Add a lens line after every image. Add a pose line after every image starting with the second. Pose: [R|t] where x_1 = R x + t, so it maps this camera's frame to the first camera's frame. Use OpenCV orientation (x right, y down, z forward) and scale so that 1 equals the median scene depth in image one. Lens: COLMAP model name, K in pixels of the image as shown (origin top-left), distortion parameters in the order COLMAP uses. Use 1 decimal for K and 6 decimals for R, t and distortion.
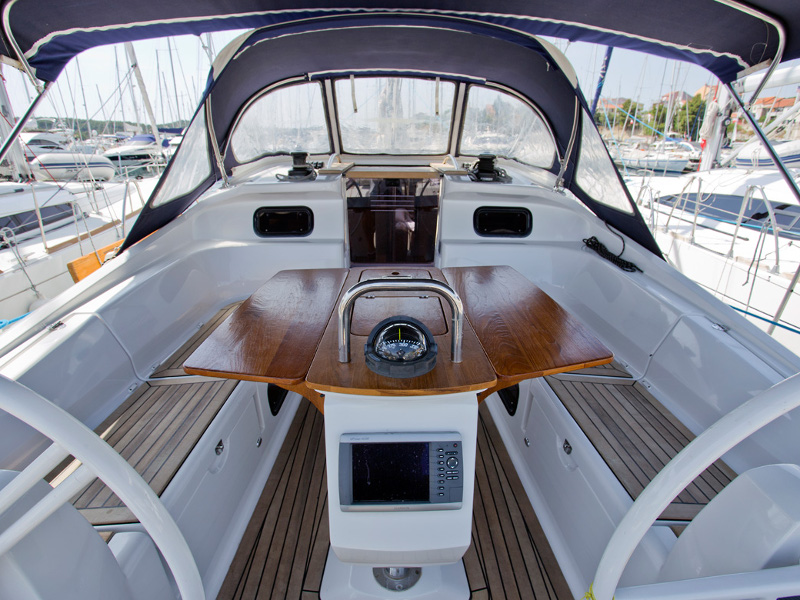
lens RADIAL K [[424.5, 0, 400.0], [0, 424.5, 300.3], [0, 0, 1]] dist [-0.040146, 0.011319]
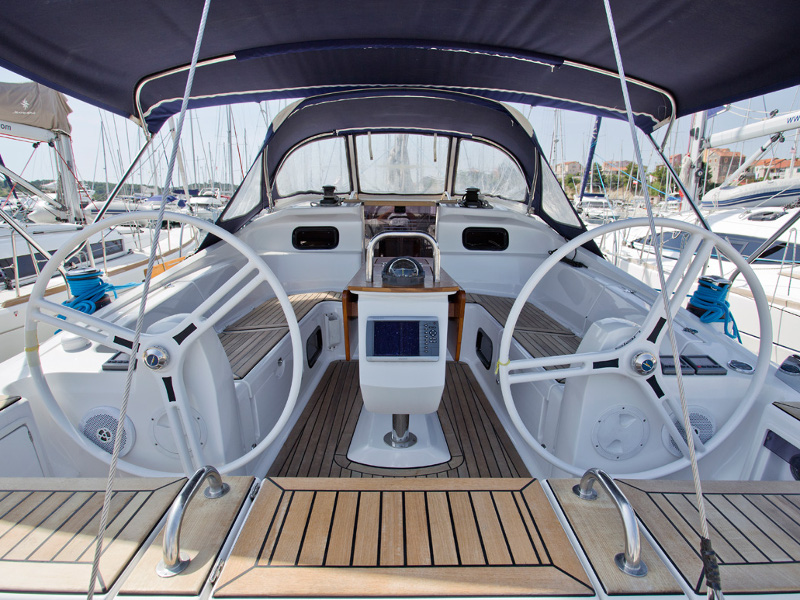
lens RADIAL K [[424.5, 0, 400.8], [0, 424.5, 298.2], [0, 0, 1]] dist [-0.040146, 0.011319]
pose [[0.999845, 0.003947, -0.017179, 0.008897], [-0.006211, 0.990994, -0.133762, 0.170555], [0.016497, 0.133848, 0.990865, -0.257239]]
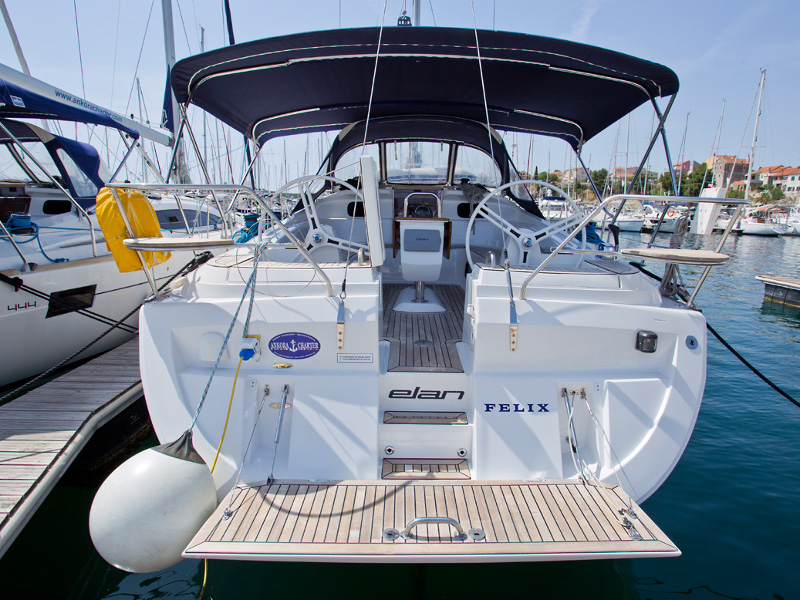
lens RADIAL K [[424.5, 0, 398.9], [0, 424.5, 302.4], [0, 0, 1]] dist [-0.040146, 0.011319]
pose [[0.999138, 0.014969, -0.038729, -0.017018], [-0.020181, 0.990241, -0.137899, 0.525058], [0.036287, 0.138562, 0.989689, -0.912875]]
